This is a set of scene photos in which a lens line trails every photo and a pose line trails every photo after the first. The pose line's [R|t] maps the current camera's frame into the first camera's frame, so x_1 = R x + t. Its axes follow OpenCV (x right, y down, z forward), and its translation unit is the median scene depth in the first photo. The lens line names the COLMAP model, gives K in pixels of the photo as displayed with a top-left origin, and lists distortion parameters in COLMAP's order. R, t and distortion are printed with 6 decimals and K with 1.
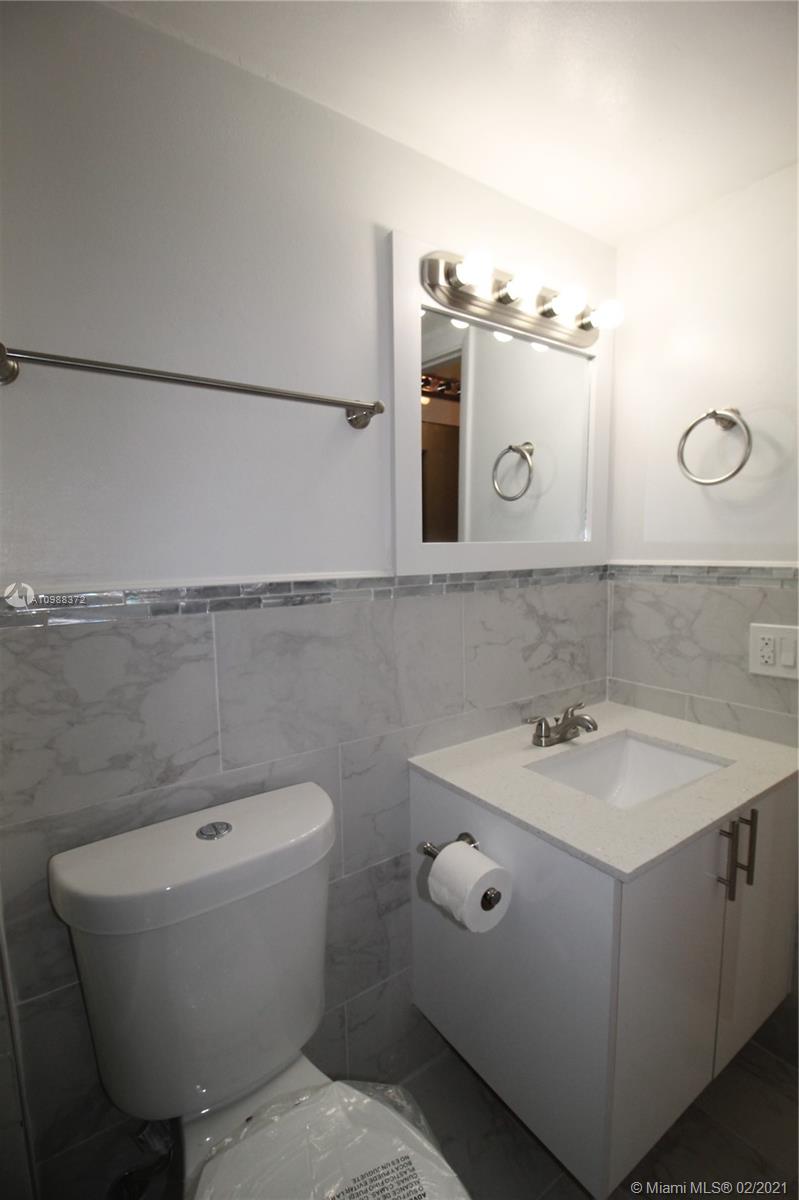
lens RADIAL K [[560.7, 0, 406.4], [0, 560.7, 604.1], [0, 0, 1]] dist [-0.000867, -0.013052]
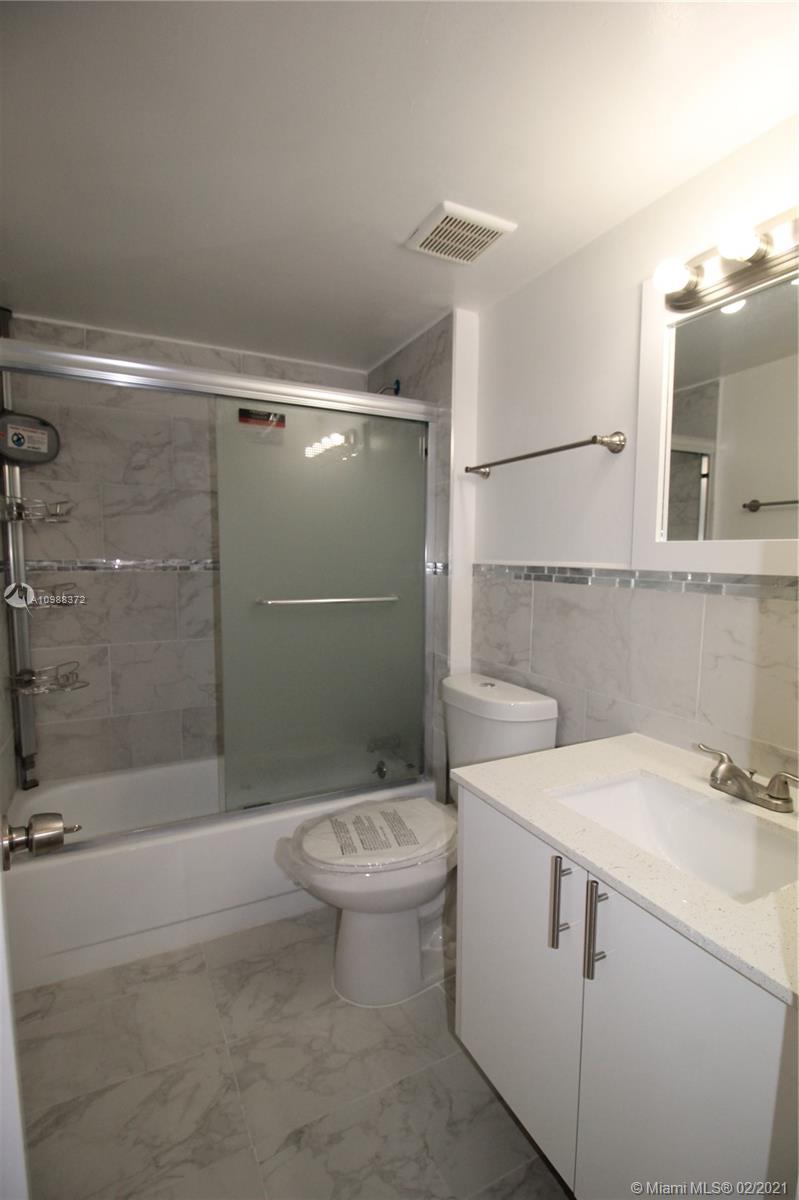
lens RADIAL K [[560.7, 0, 406.4], [0, 560.7, 604.1], [0, 0, 1]] dist [-0.000867, -0.013052]
pose [[-0.145072, 0.100604, -0.984293, 1.214284], [-0.114578, 0.986416, 0.117708, -0.062495], [0.982765, 0.129854, -0.131574, 0.696146]]
